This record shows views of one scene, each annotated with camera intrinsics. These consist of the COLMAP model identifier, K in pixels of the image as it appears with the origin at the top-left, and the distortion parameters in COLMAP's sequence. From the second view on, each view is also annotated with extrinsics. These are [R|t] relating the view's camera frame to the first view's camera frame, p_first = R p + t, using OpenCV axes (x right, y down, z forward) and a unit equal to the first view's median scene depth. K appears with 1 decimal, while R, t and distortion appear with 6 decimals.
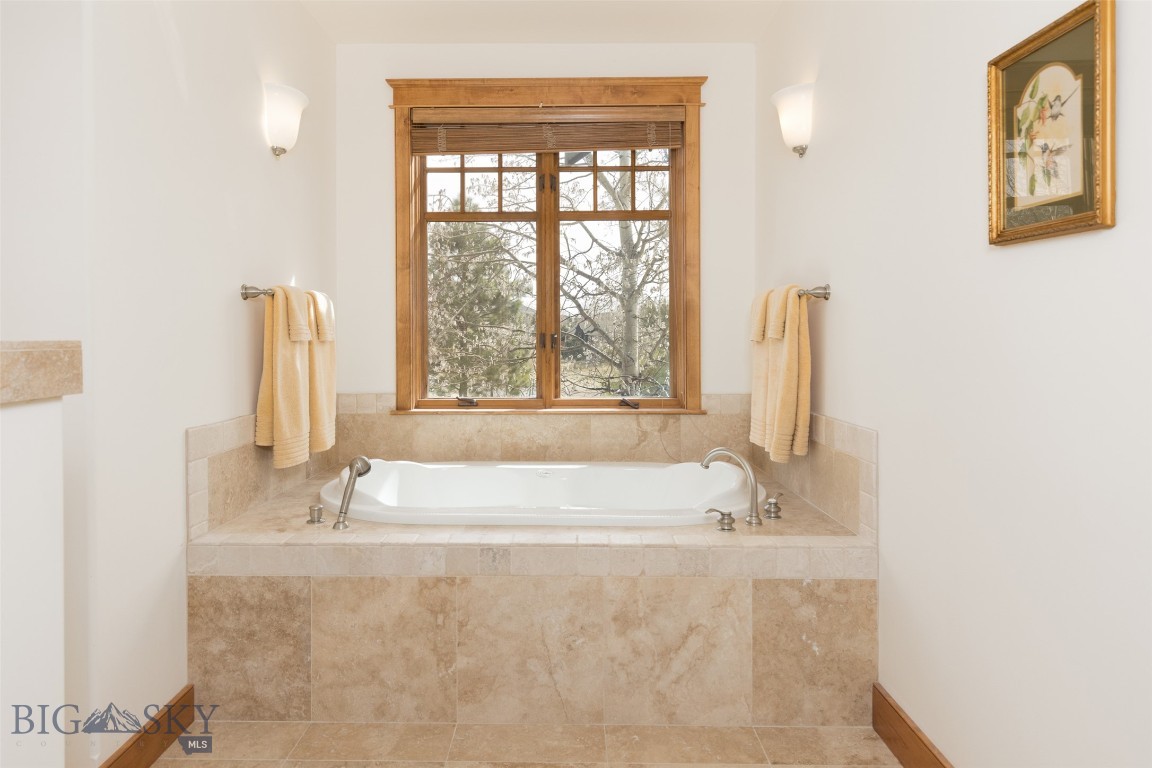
lens RADIAL K [[707.6, 0, 613.2], [0, 707.6, 338.3], [0, 0, 1]] dist [0.005315, -0.000366]
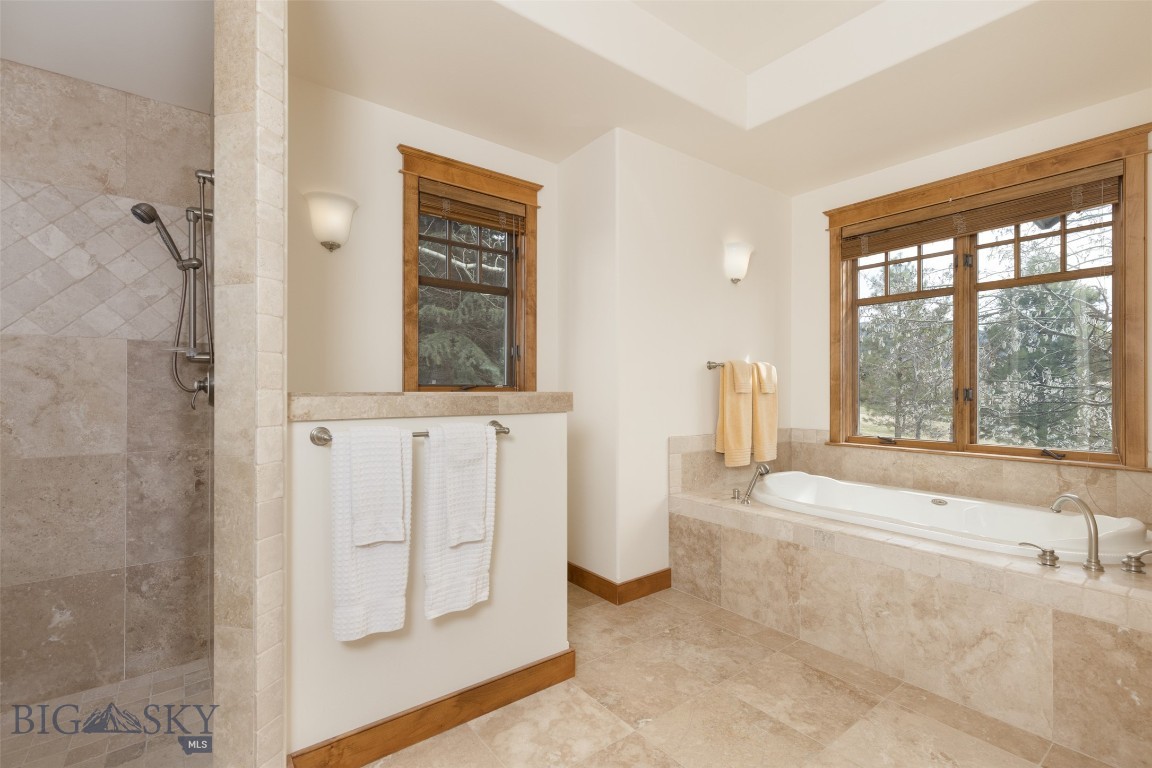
lens RADIAL K [[513.6, 0, 575.7], [0, 513.6, 388.9], [0, 0, 1]] dist [0.004909, 0.000640]
pose [[0.628371, 0.002326, -0.777910, 0.341747], [-0.005872, 0.999981, -0.001753, -0.001191], [0.777892, 0.005669, 0.628373, -0.094039]]
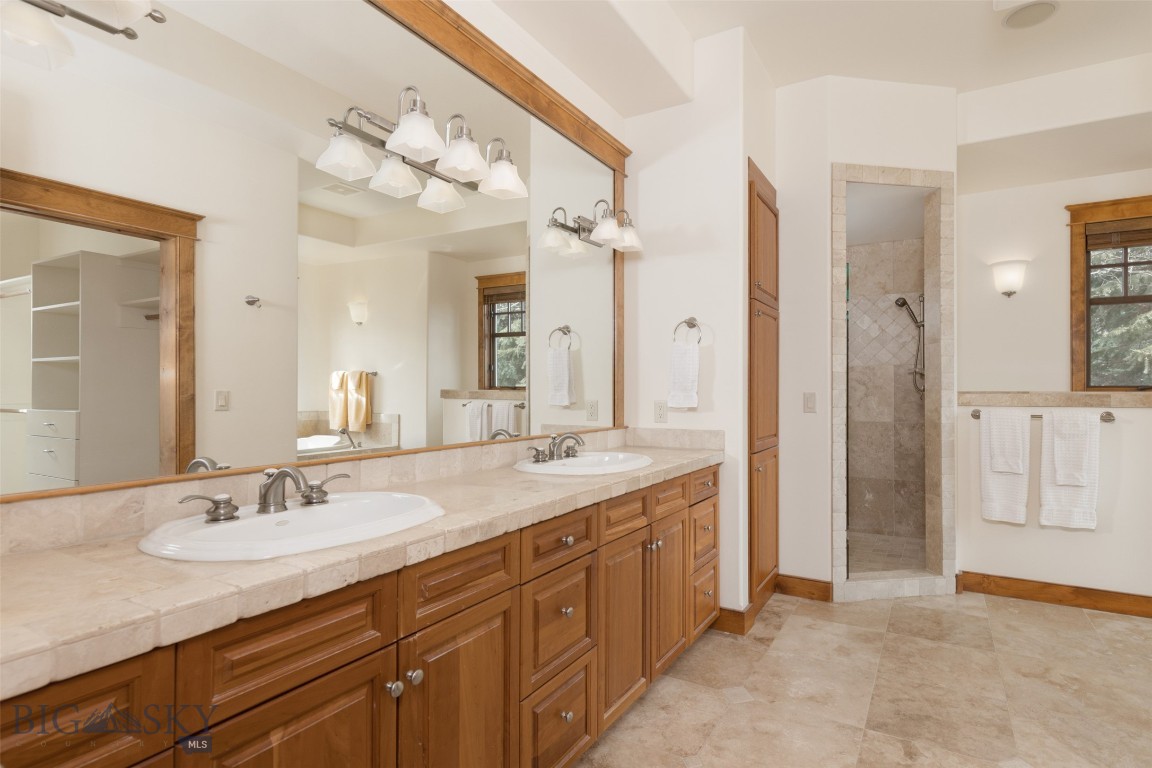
lens RADIAL K [[615.0, 0, 576.7], [0, 615.0, 385.7], [0, 0, 1]] dist [0.001040, -0.000811]
pose [[-0.497833, -0.002816, -0.867268, 1.265816], [-0.001691, 0.999996, -0.002277, -0.004572], [0.867271, 0.000333, -0.497836, -0.044798]]
